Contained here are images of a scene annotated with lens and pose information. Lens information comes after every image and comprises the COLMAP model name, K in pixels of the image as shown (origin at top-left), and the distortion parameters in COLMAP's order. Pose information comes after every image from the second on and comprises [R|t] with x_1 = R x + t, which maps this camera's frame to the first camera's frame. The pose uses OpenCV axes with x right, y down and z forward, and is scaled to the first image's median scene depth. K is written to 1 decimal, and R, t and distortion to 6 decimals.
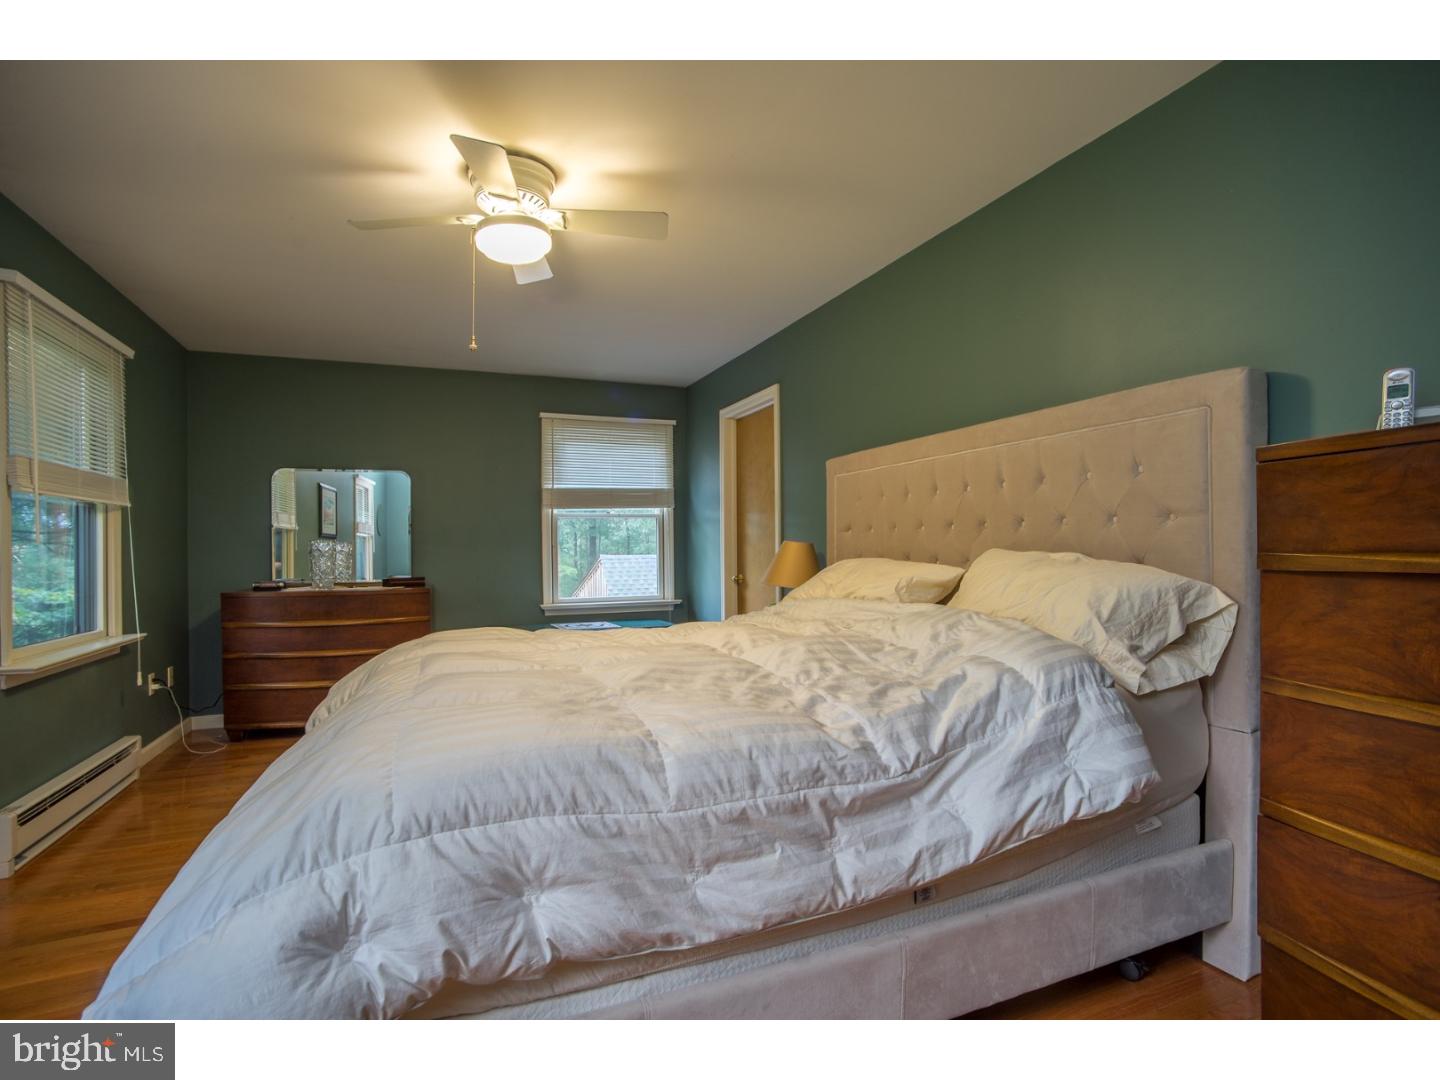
lens RADIAL K [[722.4, 0, 725.1], [0, 722.4, 550.9], [0, 0, 1]] dist [-0.081817, 0.044810]
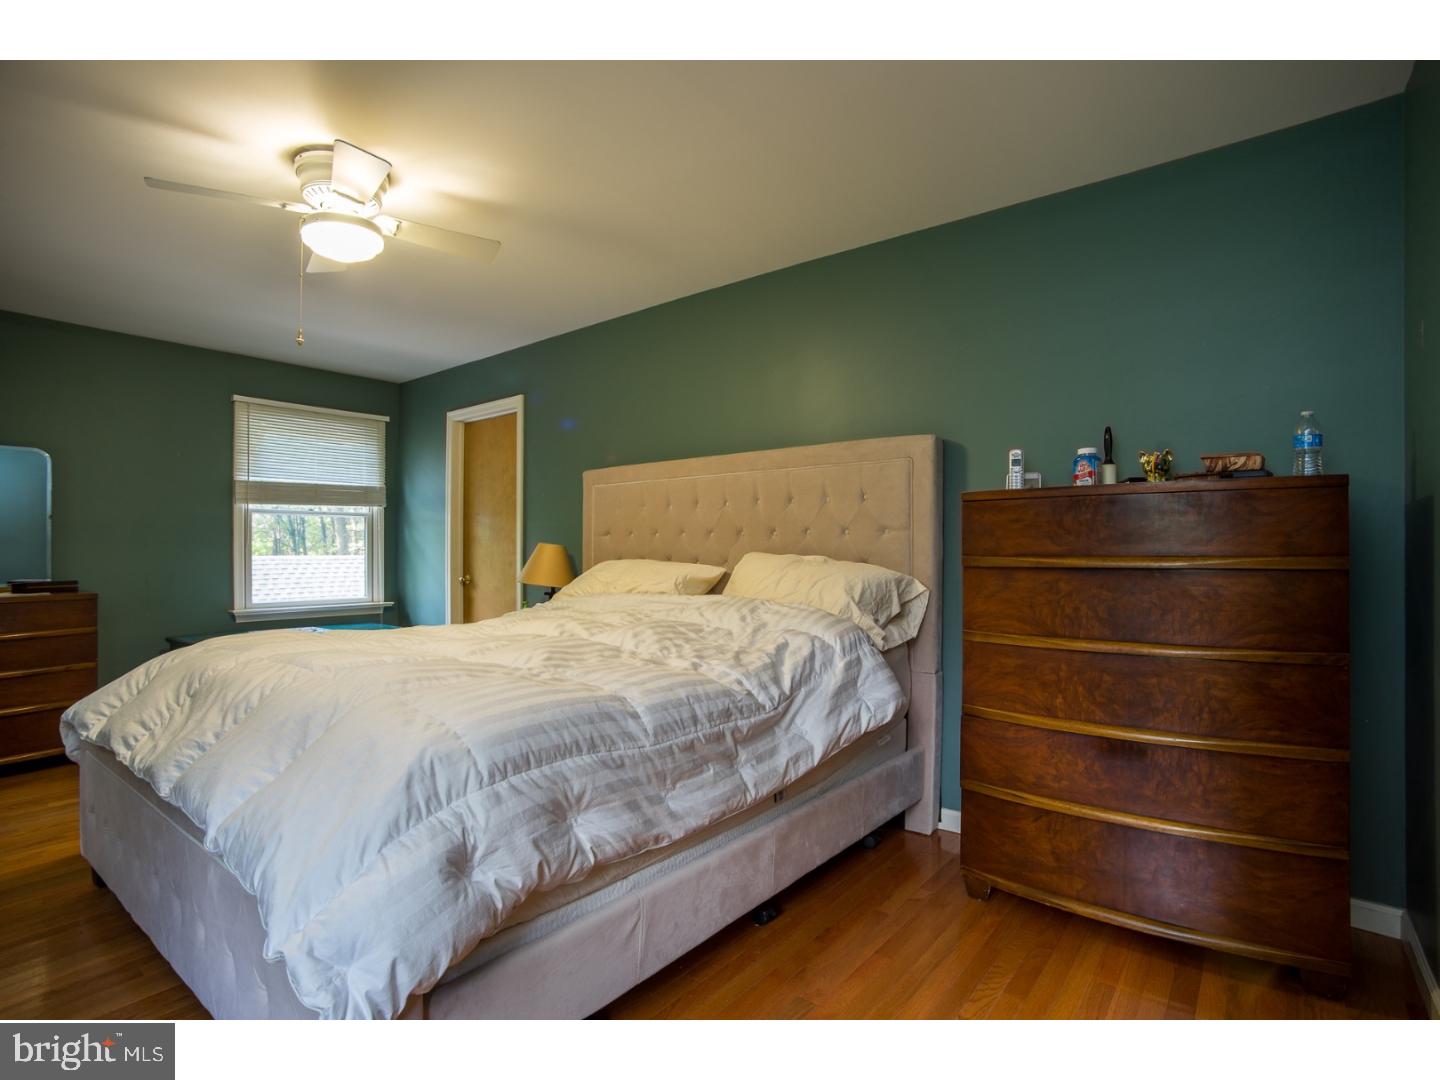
lens RADIAL K [[722.4, 0, 725.1], [0, 722.4, 550.9], [0, 0, 1]] dist [-0.081817, 0.044810]
pose [[0.881090, 0.010303, 0.472836, -0.500768], [-0.008156, 0.999945, -0.006591, 0.006153], [-0.472878, 0.001951, 0.881126, -0.212640]]
